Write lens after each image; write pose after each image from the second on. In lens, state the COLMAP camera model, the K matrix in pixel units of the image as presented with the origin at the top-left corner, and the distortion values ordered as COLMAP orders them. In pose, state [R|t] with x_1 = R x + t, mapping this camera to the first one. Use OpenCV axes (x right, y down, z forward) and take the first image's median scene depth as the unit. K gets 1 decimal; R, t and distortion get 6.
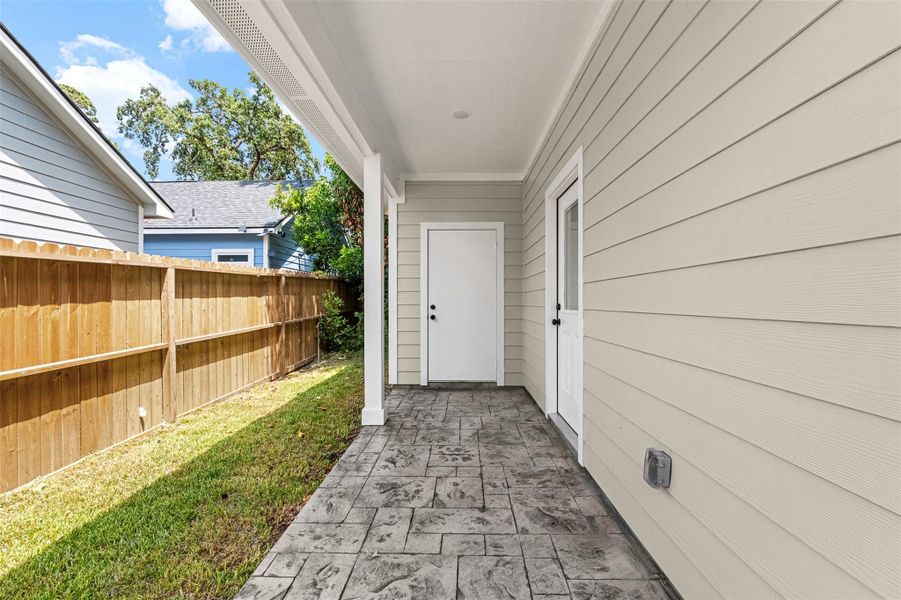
lens RADIAL K [[374.4, 0, 453.4], [0, 374.4, 301.4], [0, 0, 1]] dist [-0.010104, 0.000027]
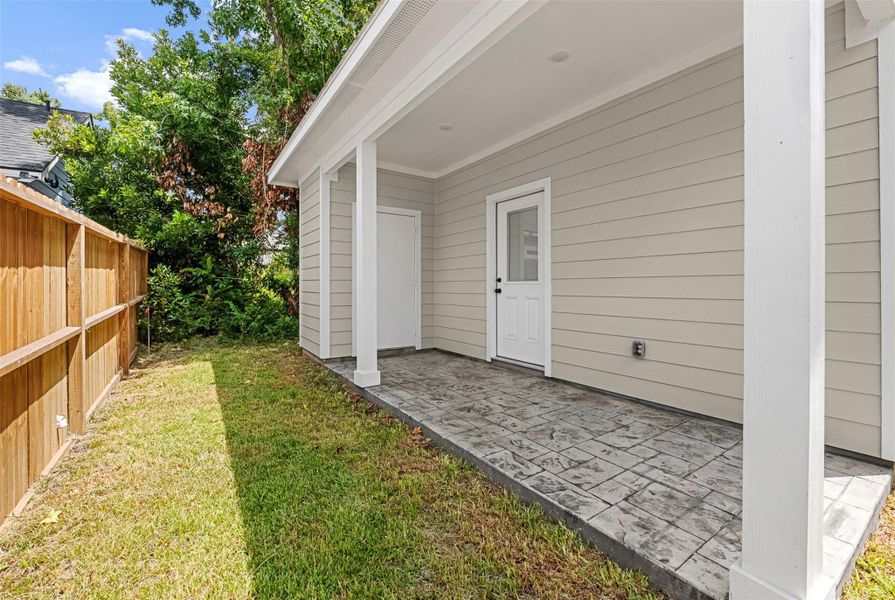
lens RADIAL K [[371.9, 0, 470.3], [0, 371.9, 287.1], [0, 0, 1]] dist [-0.010104, 0.000027]
pose [[0.801388, -0.004417, 0.598129, -0.822861], [0.001546, 0.999985, 0.005314, 0.042411], [-0.598143, -0.003334, 0.801382, -0.069843]]
